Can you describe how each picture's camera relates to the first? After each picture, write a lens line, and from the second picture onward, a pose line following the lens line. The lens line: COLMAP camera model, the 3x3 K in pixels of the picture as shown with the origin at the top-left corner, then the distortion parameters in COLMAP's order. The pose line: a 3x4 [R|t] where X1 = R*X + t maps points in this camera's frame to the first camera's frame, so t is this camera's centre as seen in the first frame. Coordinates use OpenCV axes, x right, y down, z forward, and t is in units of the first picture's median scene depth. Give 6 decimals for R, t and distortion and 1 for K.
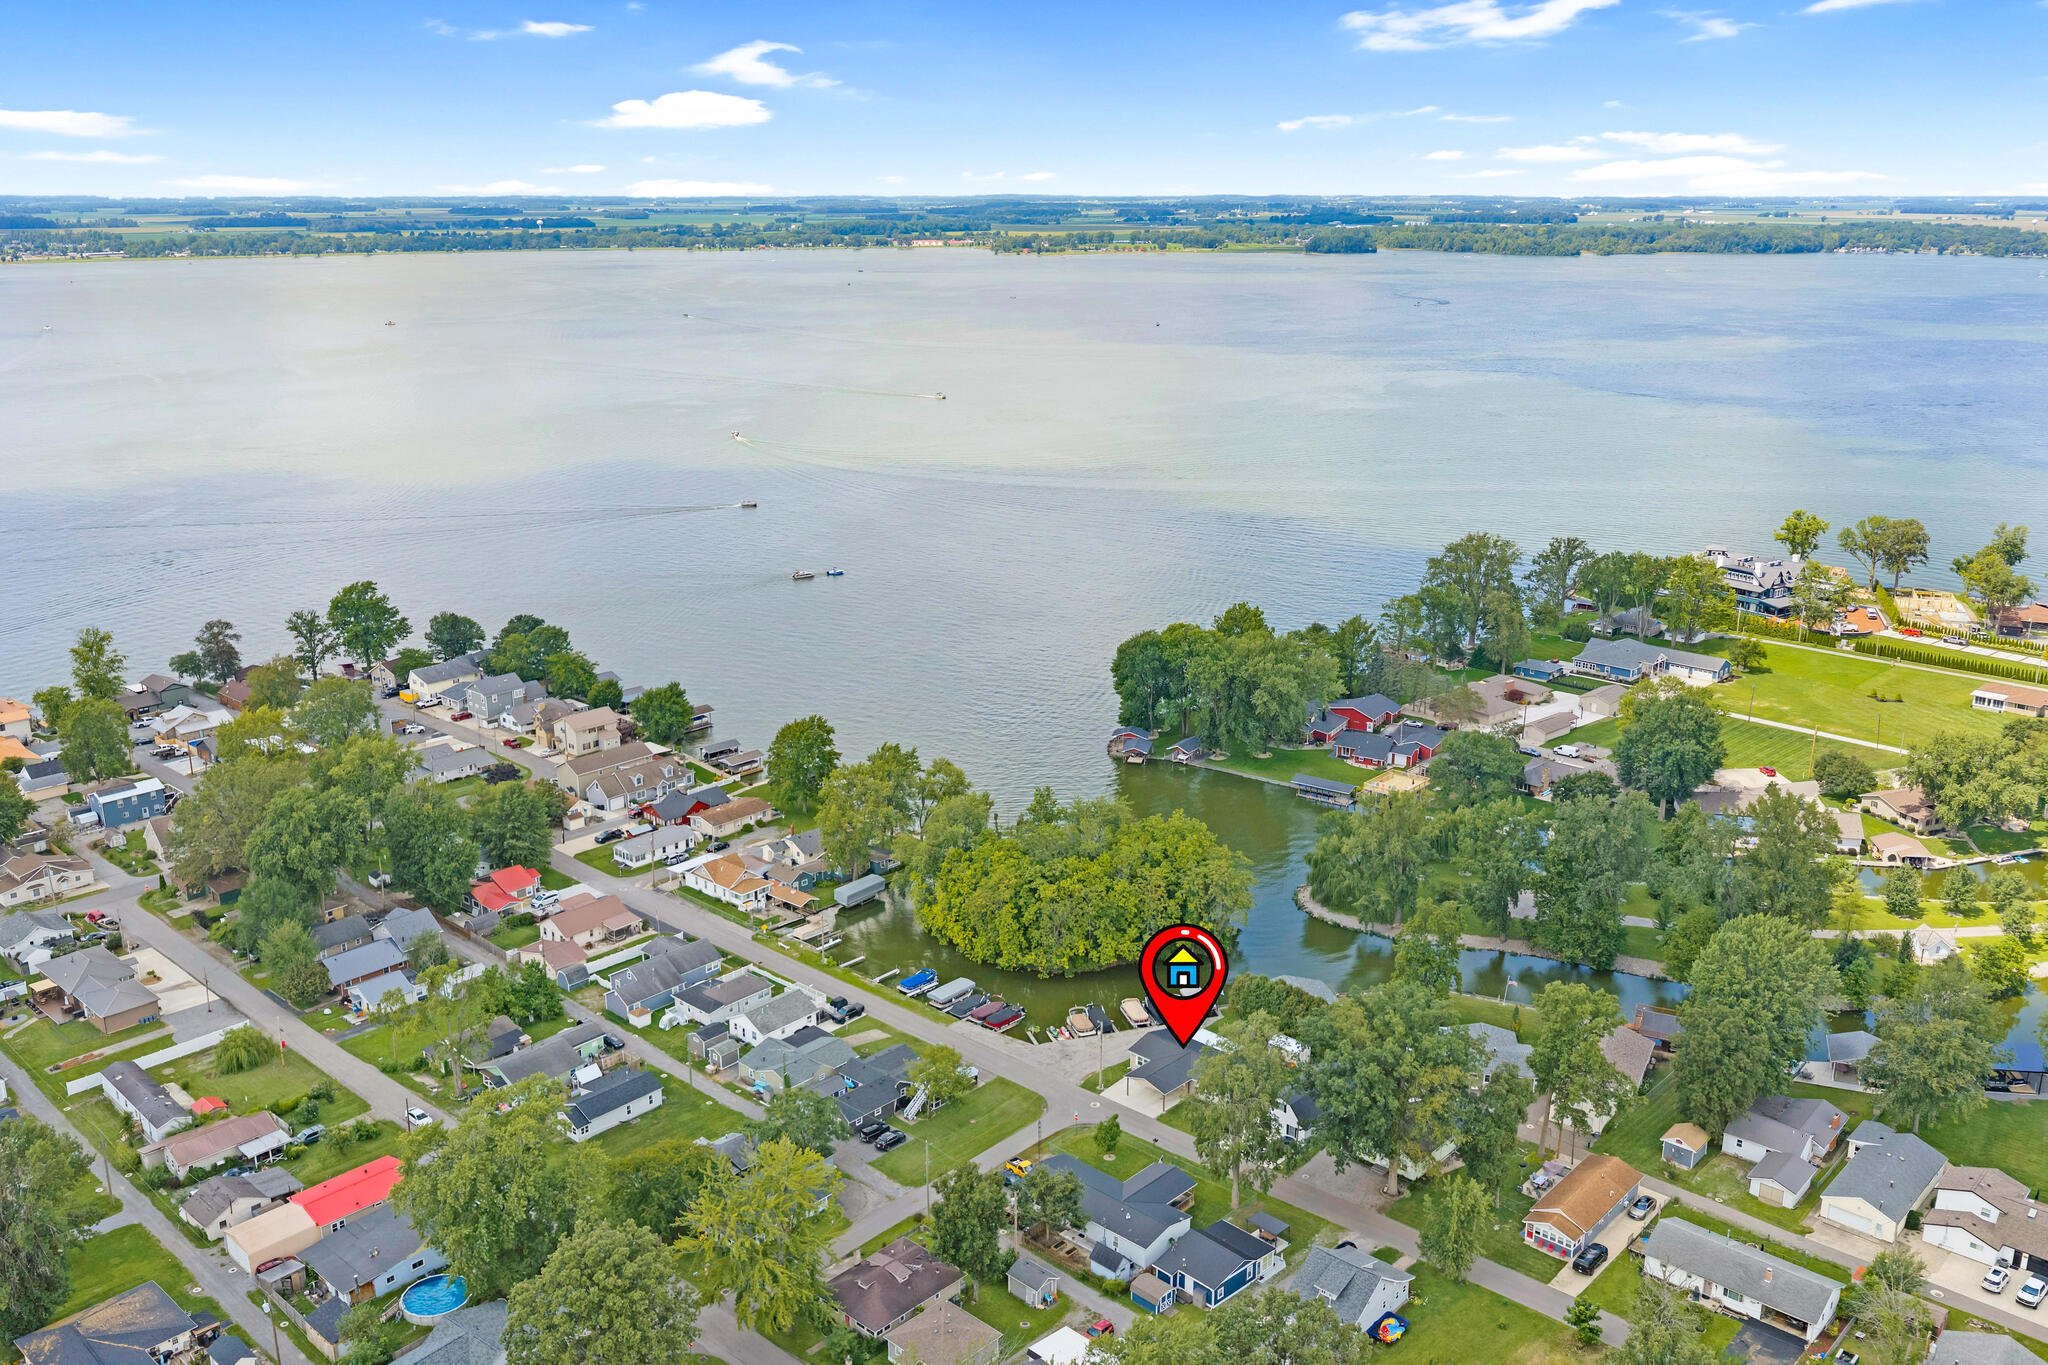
lens RADIAL K [[1663.9, 0, 1031.1], [0, 1663.9, 687.1], [0, 0, 1]] dist [0.004086, -0.019358]
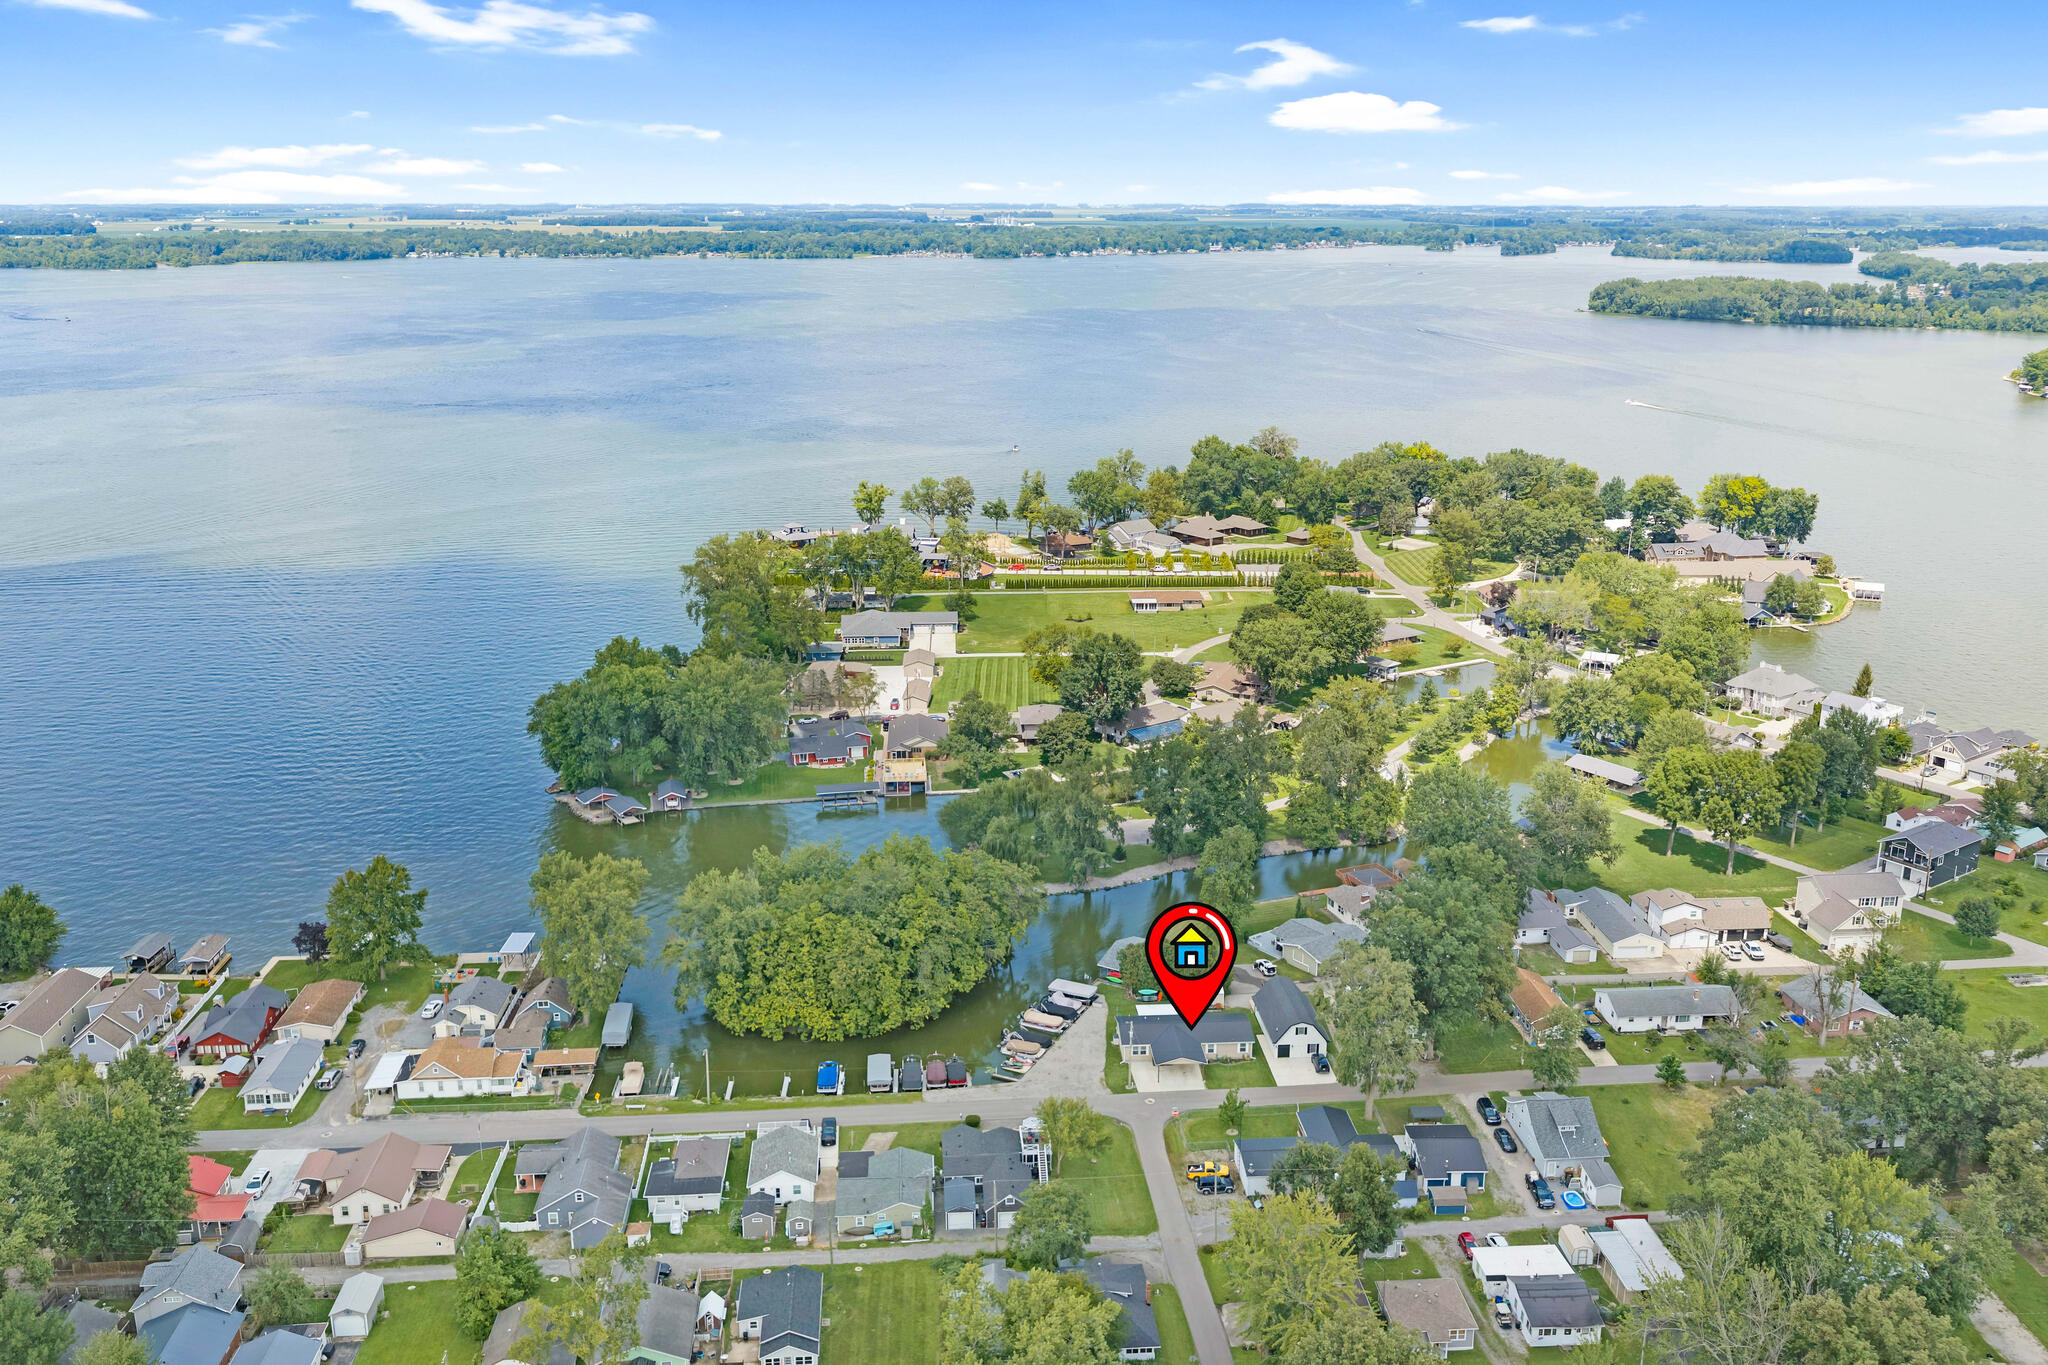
lens RADIAL K [[1663.9, 0, 1031.1], [0, 1663.9, 687.1], [0, 0, 1]] dist [0.004086, -0.019358]
pose [[0.691590, -0.202314, 0.693378, -0.470890], [0.205276, 0.975440, 0.079868, -0.064177], [-0.692507, 0.087098, 0.716134, 0.216469]]
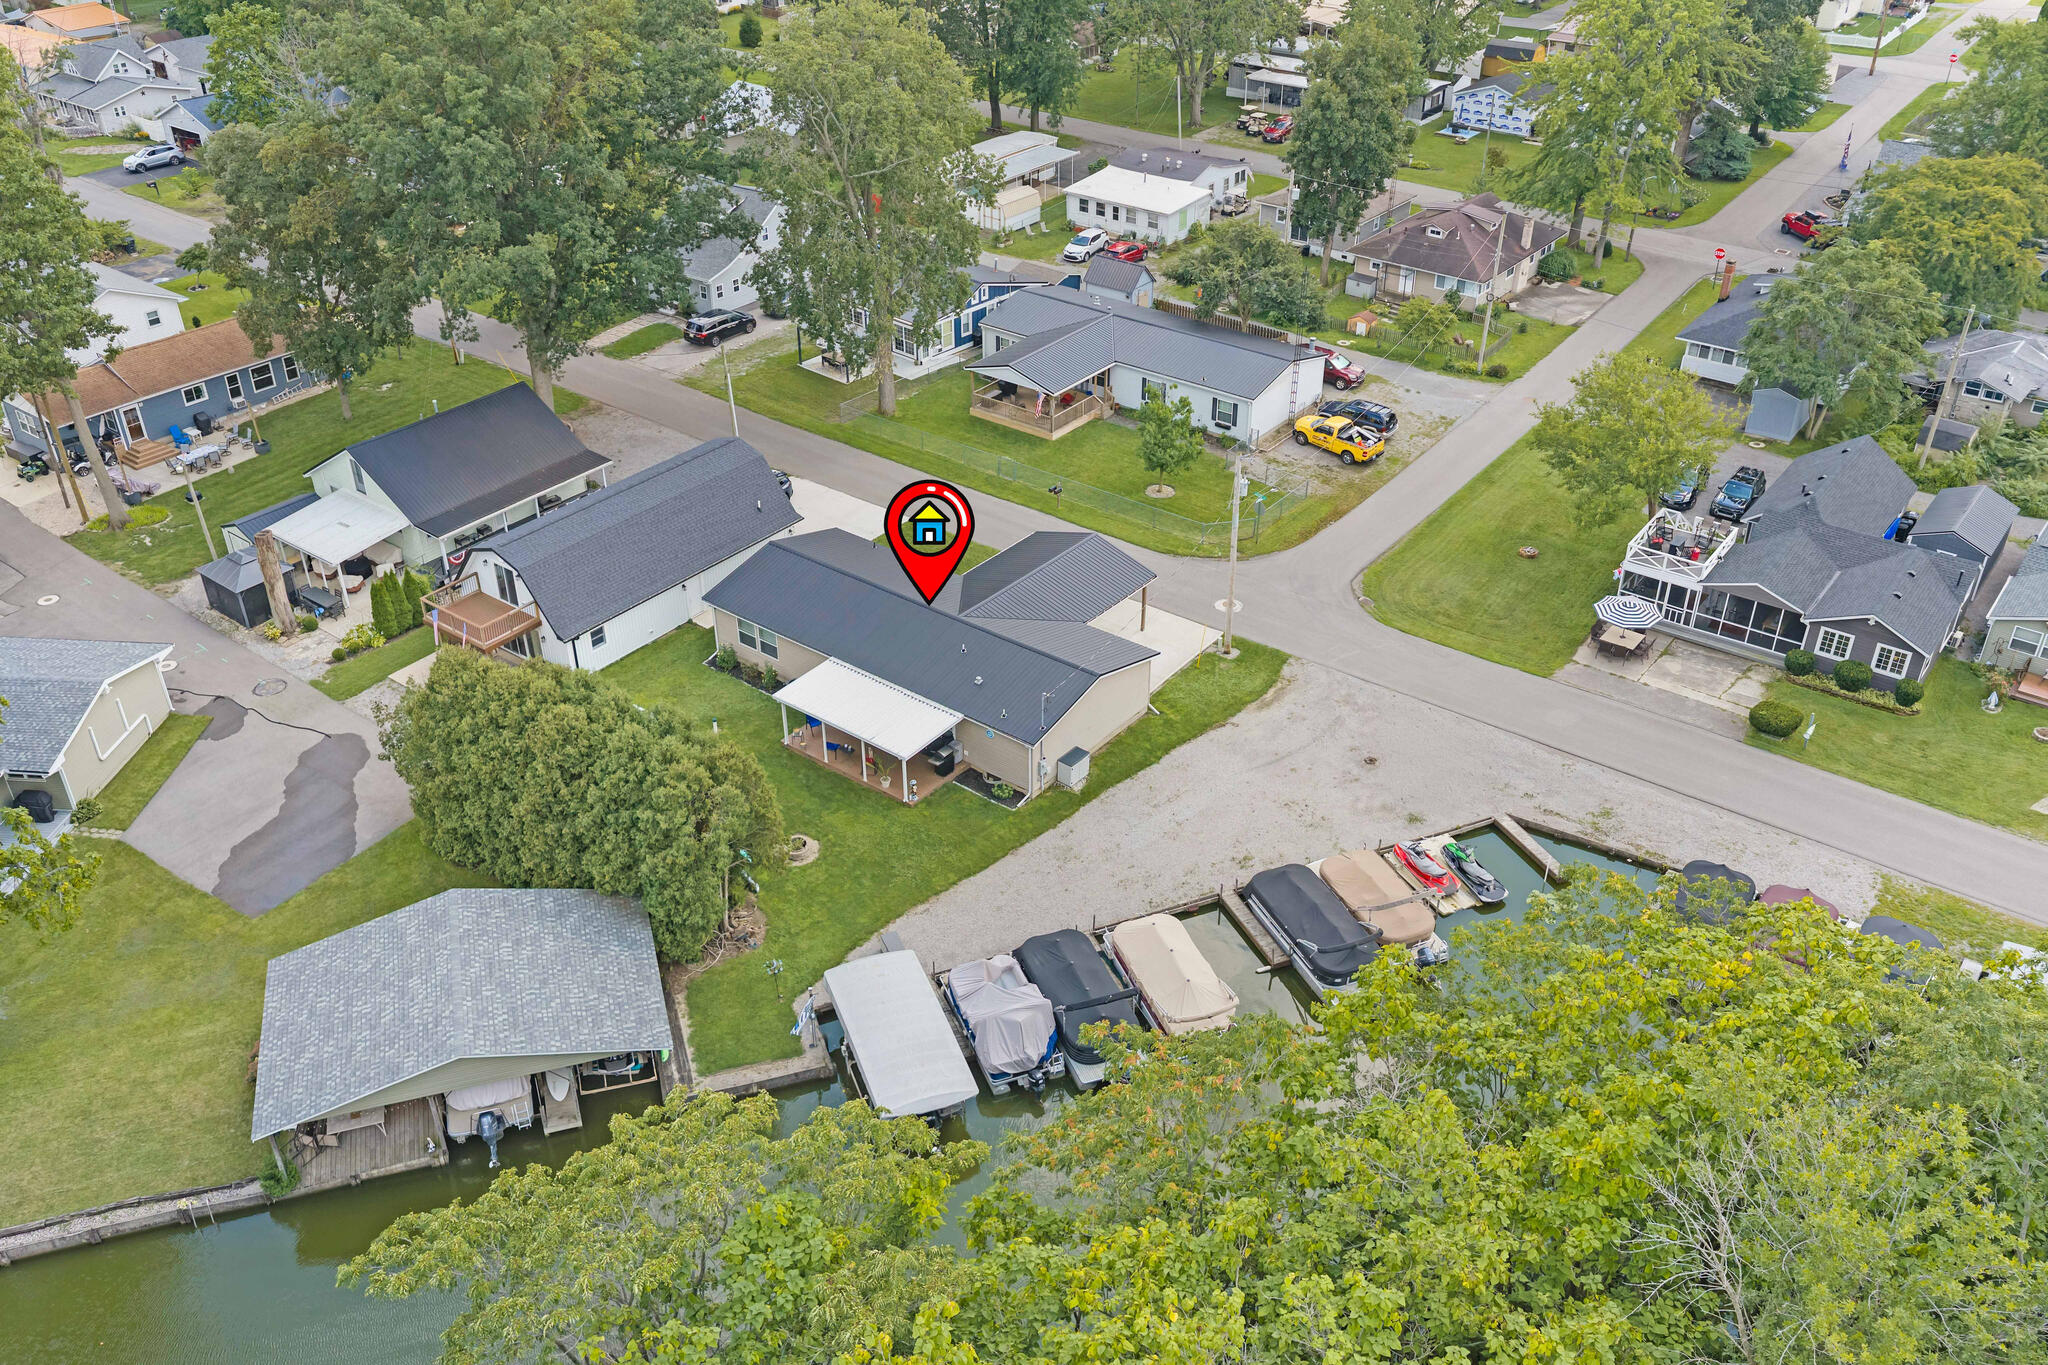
lens RADIAL K [[1663.9, 0, 1031.1], [0, 1663.9, 687.1], [0, 0, 1]] dist [0.004086, -0.019358]
pose [[-0.997291, 0.036582, -0.063821, 0.077103], [-0.024173, 0.656429, 0.754000, -0.005273], [0.069477, 0.753500, -0.653766, 0.889319]]
